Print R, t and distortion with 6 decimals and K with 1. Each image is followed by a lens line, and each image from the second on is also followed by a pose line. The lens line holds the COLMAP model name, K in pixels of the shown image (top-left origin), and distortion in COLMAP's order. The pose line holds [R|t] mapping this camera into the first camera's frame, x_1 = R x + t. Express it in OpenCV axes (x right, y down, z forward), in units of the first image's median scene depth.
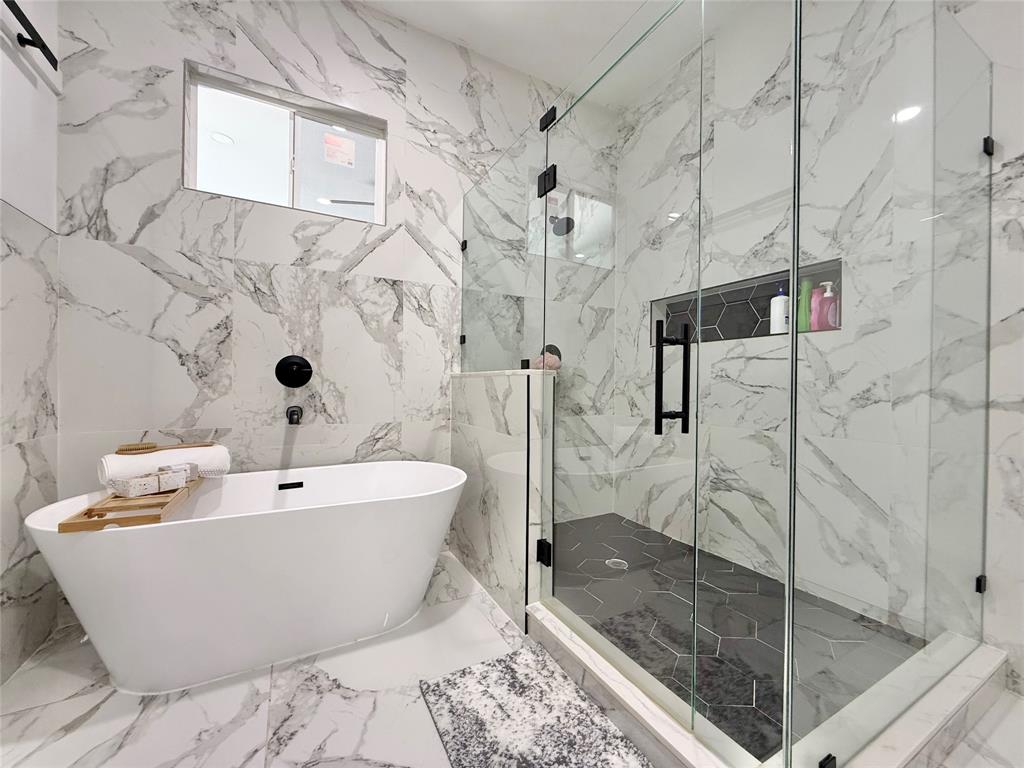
lens RADIAL K [[409.4, 0, 512.8], [0, 409.4, 384.3], [0, 0, 1]] dist [0.000406, -0.000015]
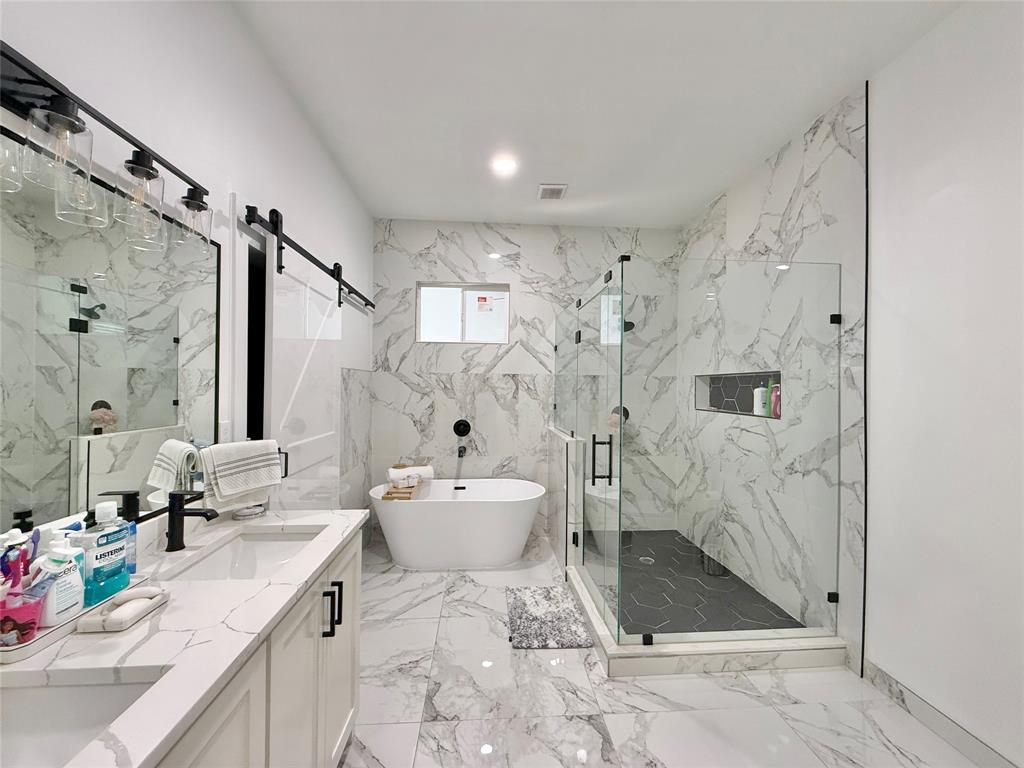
lens RADIAL K [[409.4, 0, 513.6], [0, 409.4, 387.0], [0, 0, 1]] dist [0.000406, -0.000015]
pose [[0.914291, -0.000283, -0.405057, 0.495853], [-0.002454, 0.999978, -0.006238, -0.229128], [0.405050, 0.006698, 0.914270, -0.701364]]
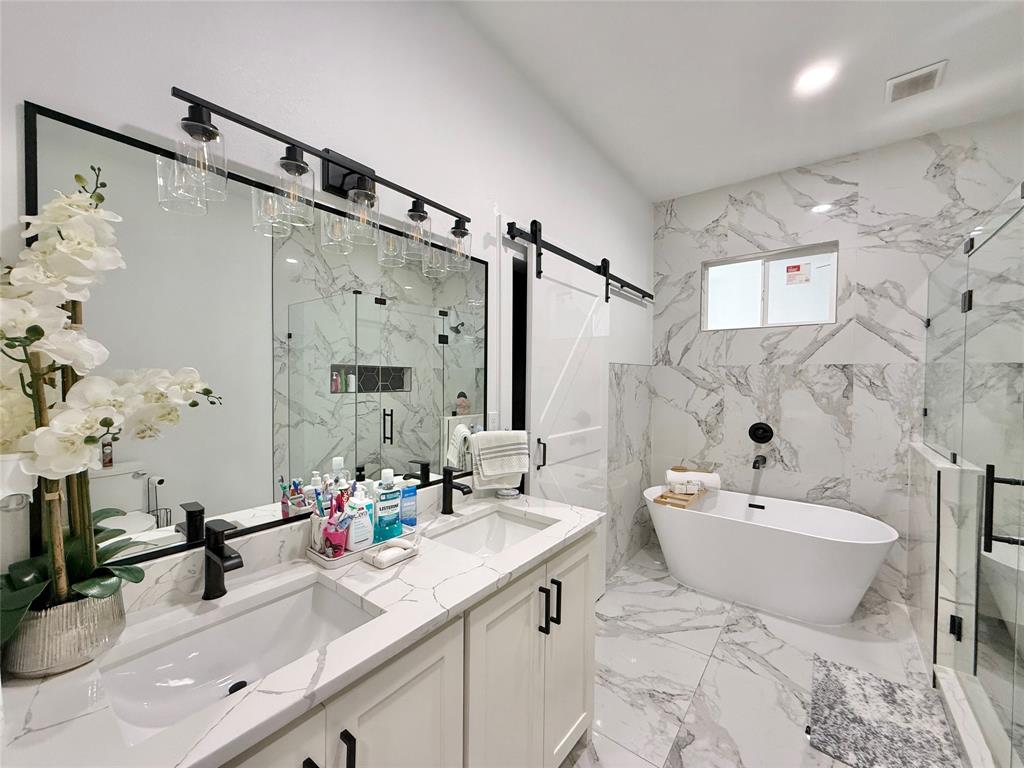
lens RADIAL K [[409.4, 0, 510.1], [0, 409.4, 386.9], [0, 0, 1]] dist [0.000406, -0.000015]
pose [[0.404620, 0.011646, -0.914411, 0.534134], [-0.006027, 0.999931, 0.010068, -0.233379], [0.914465, 0.001437, 0.404662, -0.529872]]
